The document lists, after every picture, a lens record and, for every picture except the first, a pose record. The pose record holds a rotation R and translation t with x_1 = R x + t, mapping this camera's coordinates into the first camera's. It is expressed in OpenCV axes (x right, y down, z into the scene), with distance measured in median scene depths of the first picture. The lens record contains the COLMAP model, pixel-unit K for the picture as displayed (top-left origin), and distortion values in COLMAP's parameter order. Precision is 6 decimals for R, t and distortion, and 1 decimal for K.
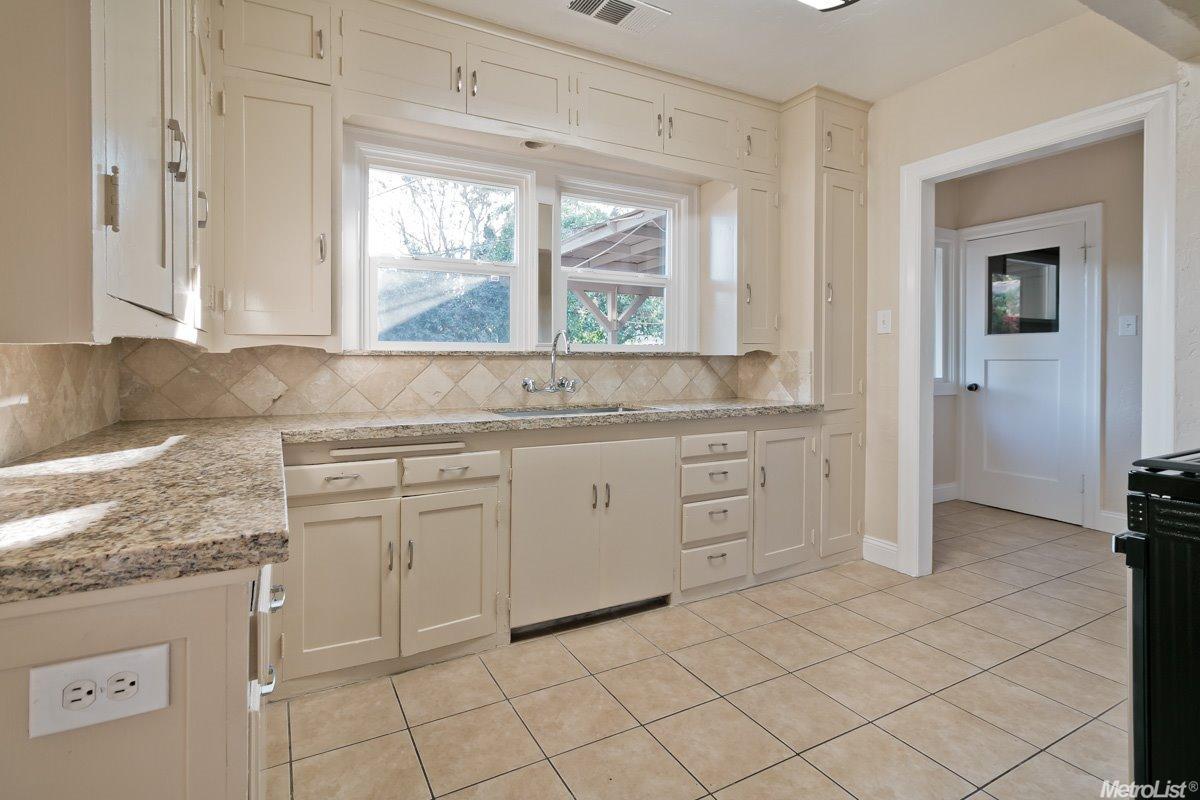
lens RADIAL K [[549.6, 0, 578.4], [0, 549.6, 368.8], [0, 0, 1]] dist [-0.001068, -0.000552]
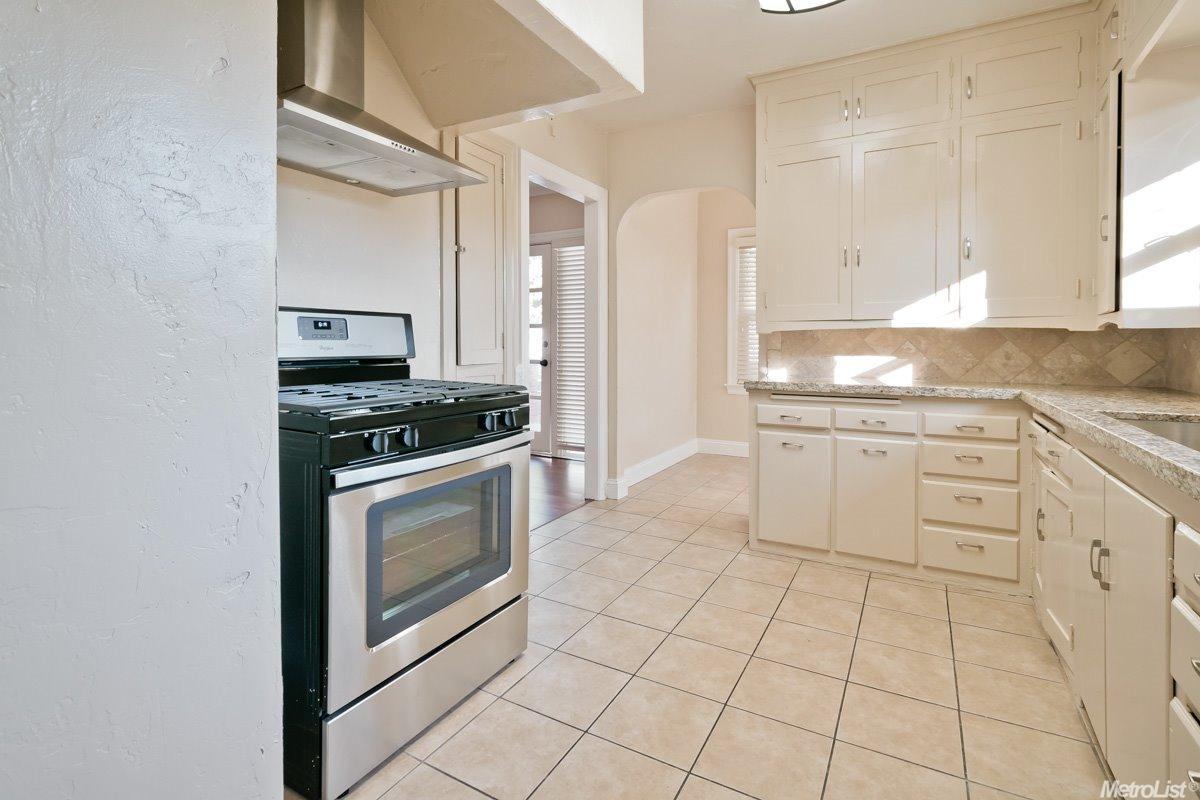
lens RADIAL K [[549.9, 0, 606.8], [0, 549.9, 354.5], [0, 0, 1]] dist [-0.002369, -0.000585]
pose [[-0.821207, 0.011432, -0.570516, 0.072588], [-0.003456, 0.999681, 0.025006, -0.000493], [0.570620, 0.022506, -0.820905, 0.105302]]
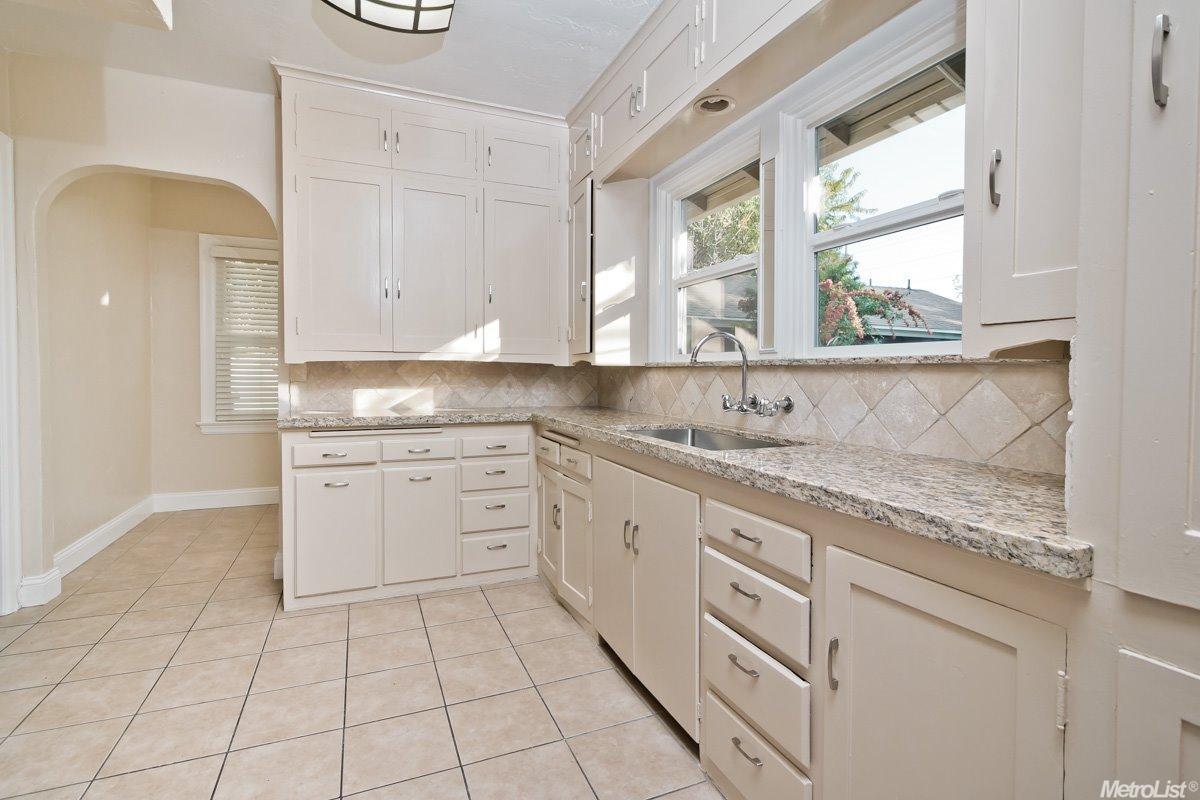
lens RADIAL K [[552.3, 0, 573.8], [0, 552.3, 388.3], [0, 0, 1]] dist [0.001365, -0.000707]
pose [[-0.085222, 0.029281, -0.995932, 0.077434], [-0.011410, 0.999474, 0.030361, -0.001247], [0.996297, 0.013951, -0.084844, 0.088531]]
